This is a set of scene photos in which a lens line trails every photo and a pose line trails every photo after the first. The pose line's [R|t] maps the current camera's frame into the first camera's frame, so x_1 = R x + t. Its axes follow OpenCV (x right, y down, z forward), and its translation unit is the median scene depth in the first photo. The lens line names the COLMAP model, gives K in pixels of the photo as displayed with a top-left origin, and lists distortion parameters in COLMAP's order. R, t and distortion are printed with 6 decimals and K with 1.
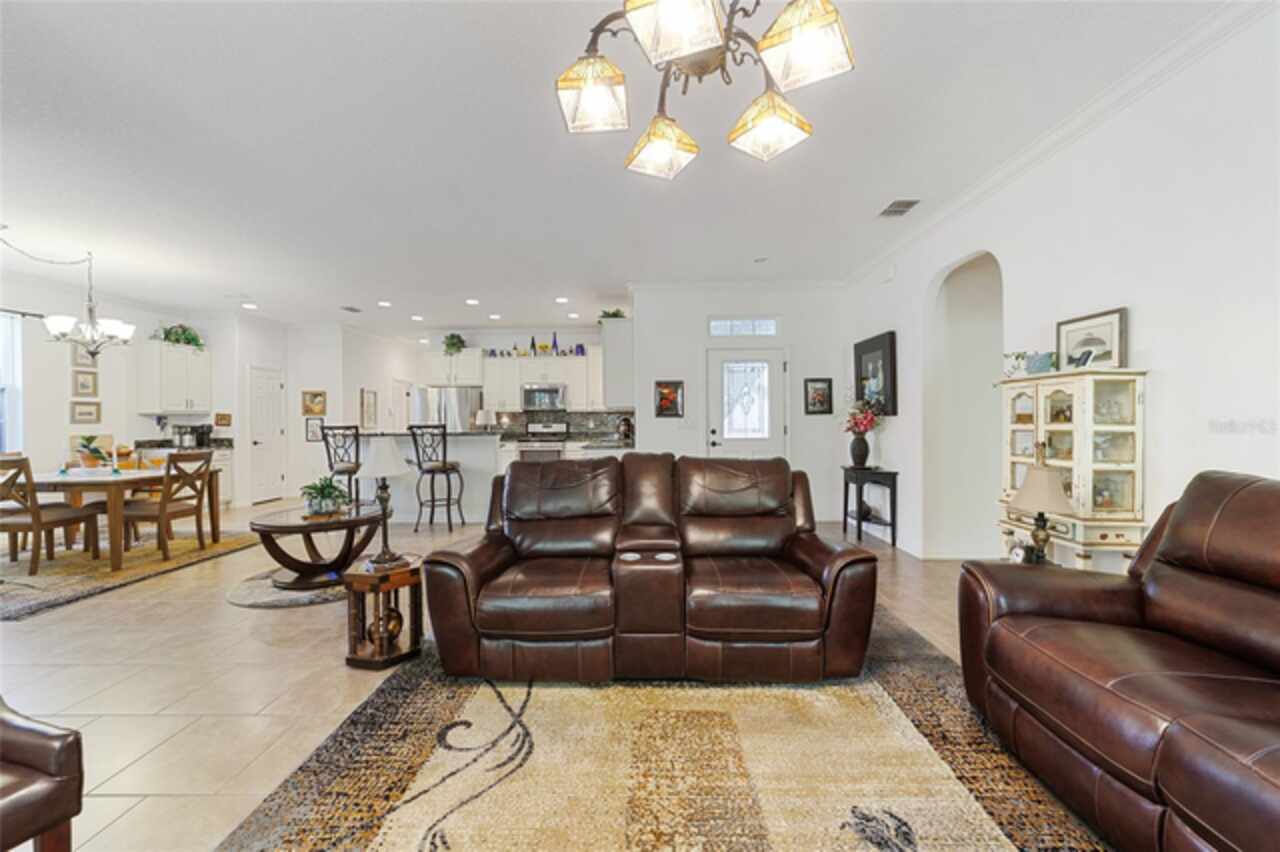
lens RADIAL K [[489.3, 0, 638.0], [0, 489.3, 423.5], [0, 0, 1]] dist [-0.006157, -0.000137]
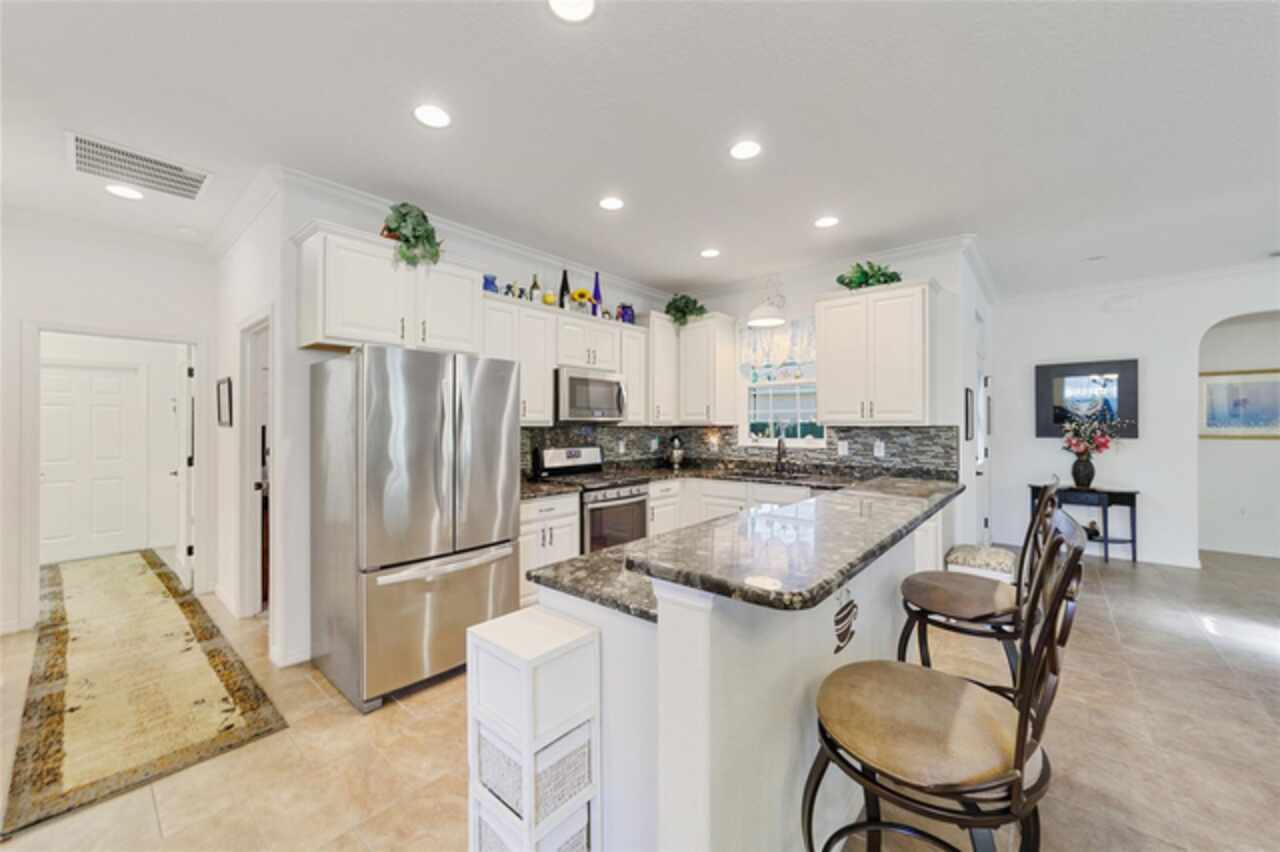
lens RADIAL K [[489.3, 0, 639.0], [0, 489.3, 428.0], [0, 0, 1]] dist [-0.006157, -0.000137]
pose [[0.631889, 0.002519, 0.775055, -0.547649], [0.000573, 0.999993, -0.003717, -0.019889], [-0.775059, 0.002792, 0.631883, 0.648521]]
